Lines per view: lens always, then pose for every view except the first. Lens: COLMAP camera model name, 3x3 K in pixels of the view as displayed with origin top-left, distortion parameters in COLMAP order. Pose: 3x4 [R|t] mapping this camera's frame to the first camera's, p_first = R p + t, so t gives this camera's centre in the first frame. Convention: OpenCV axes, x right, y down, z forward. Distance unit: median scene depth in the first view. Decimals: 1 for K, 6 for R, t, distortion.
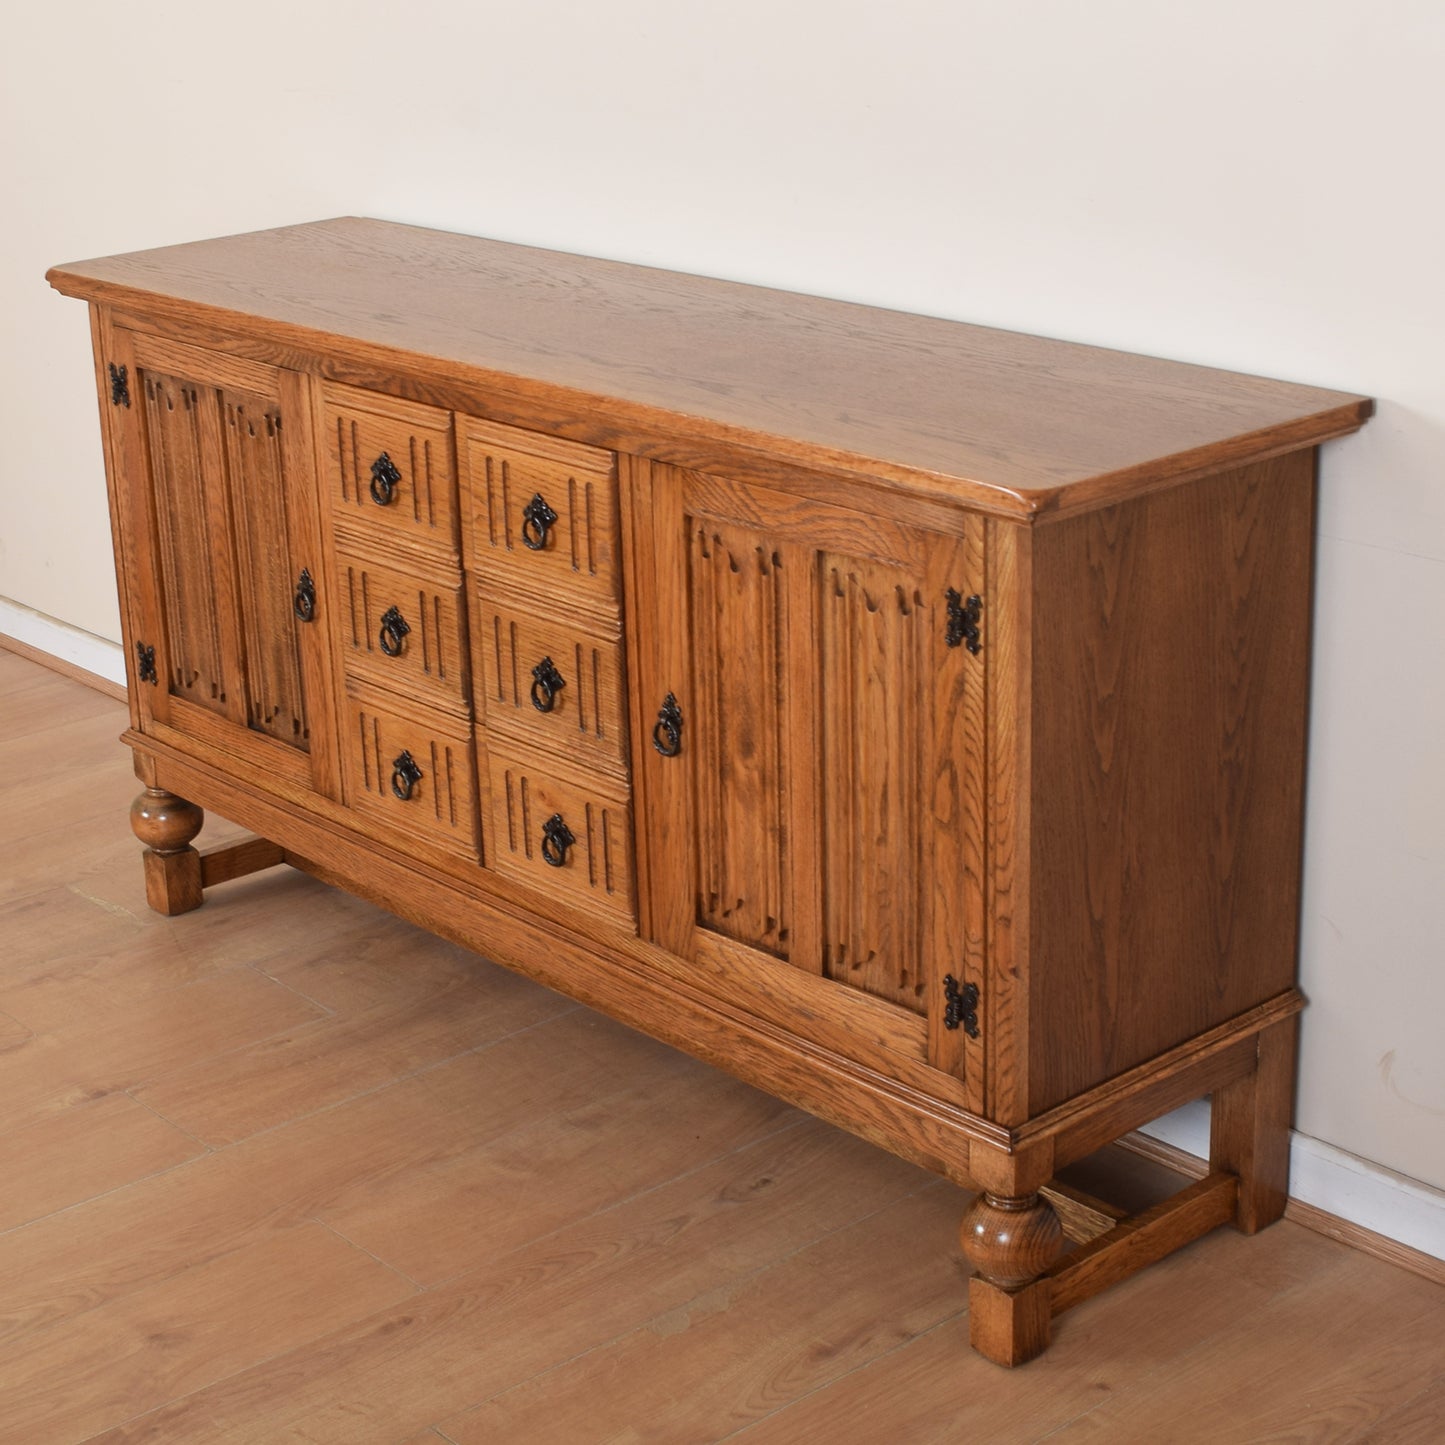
lens RADIAL K [[2759.5, 0, 677.5], [0, 2759.5, 648.4], [0, 0, 1]] dist [-0.074640, -0.091992]
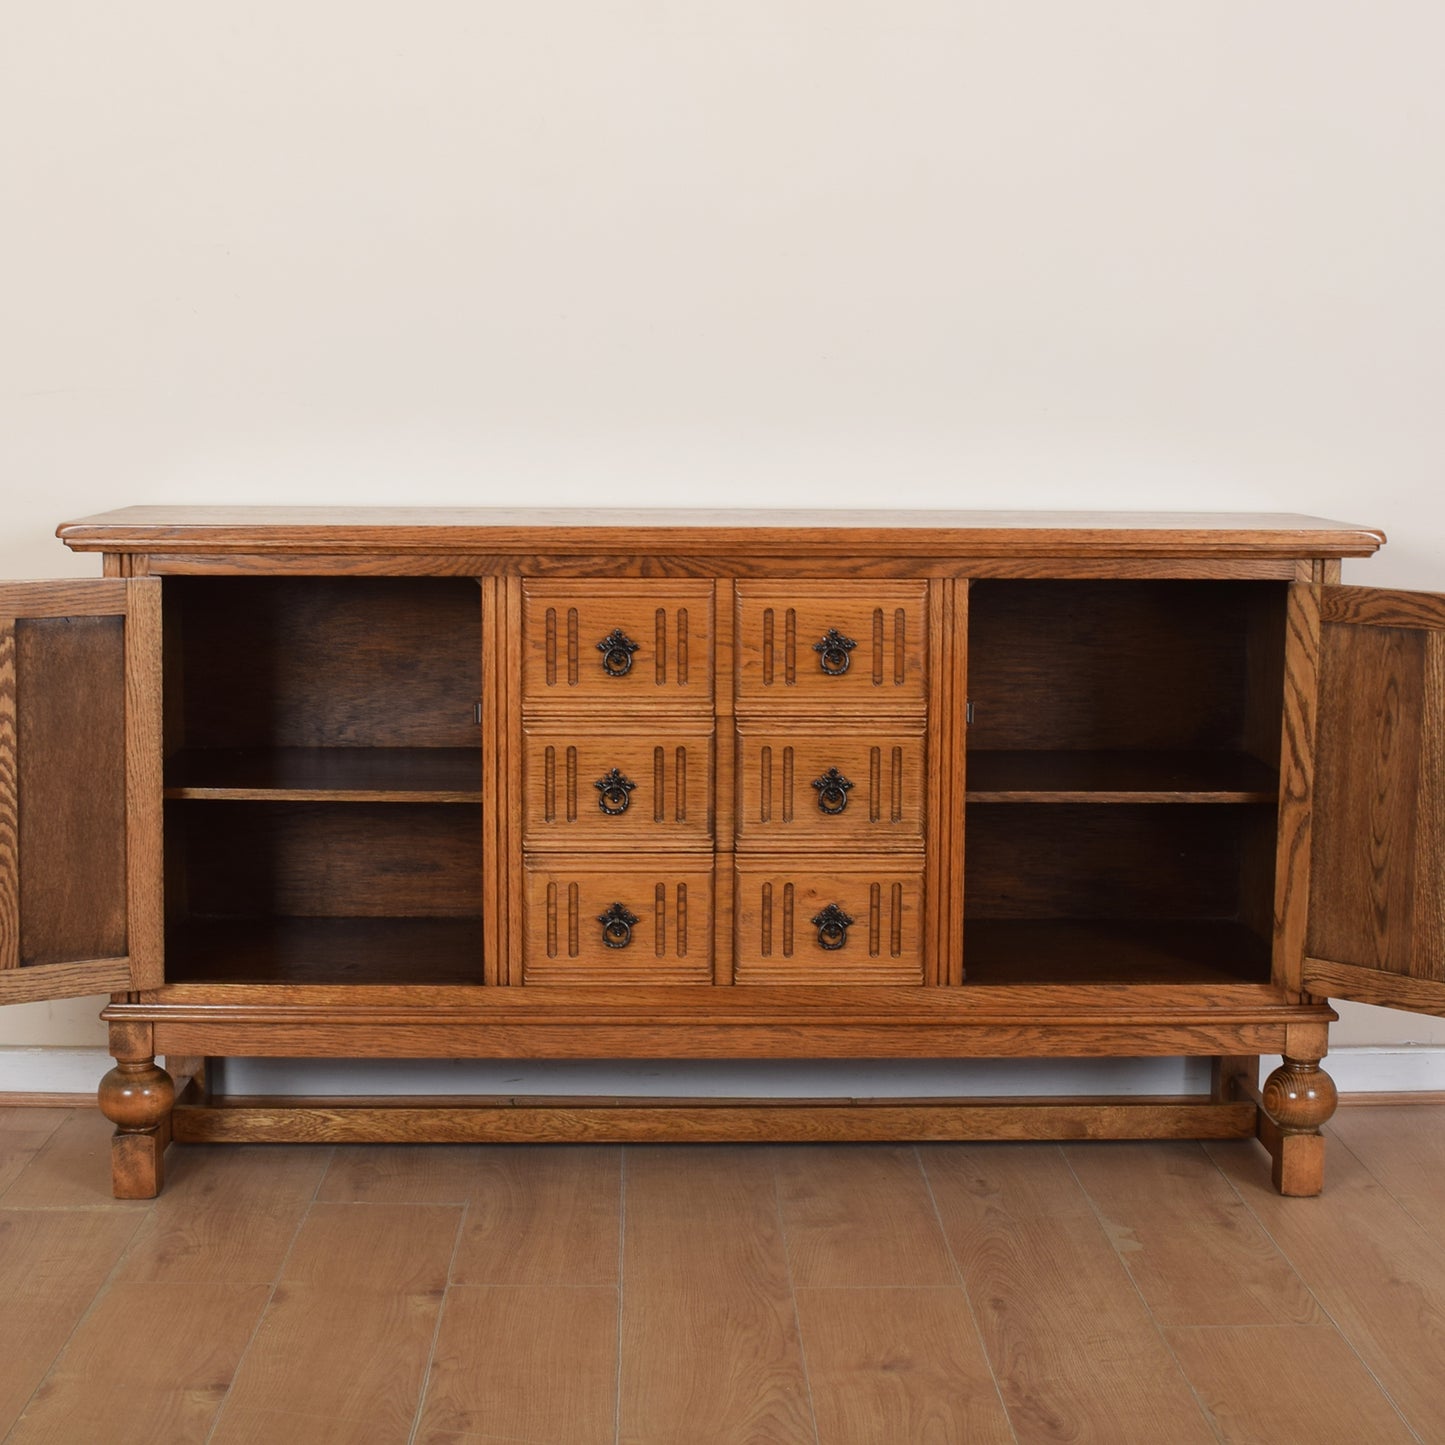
lens RADIAL K [[2480.8, 0, 702.5], [0, 2480.8, 599.4], [0, 0, 1]] dist [-0.086048, -0.034921]
pose [[0.640992, -0.025575, 0.767121, -0.961085], [0.212581, 0.966263, -0.145415, 0.081701], [-0.737522, 0.256285, 0.624804, 0.358947]]
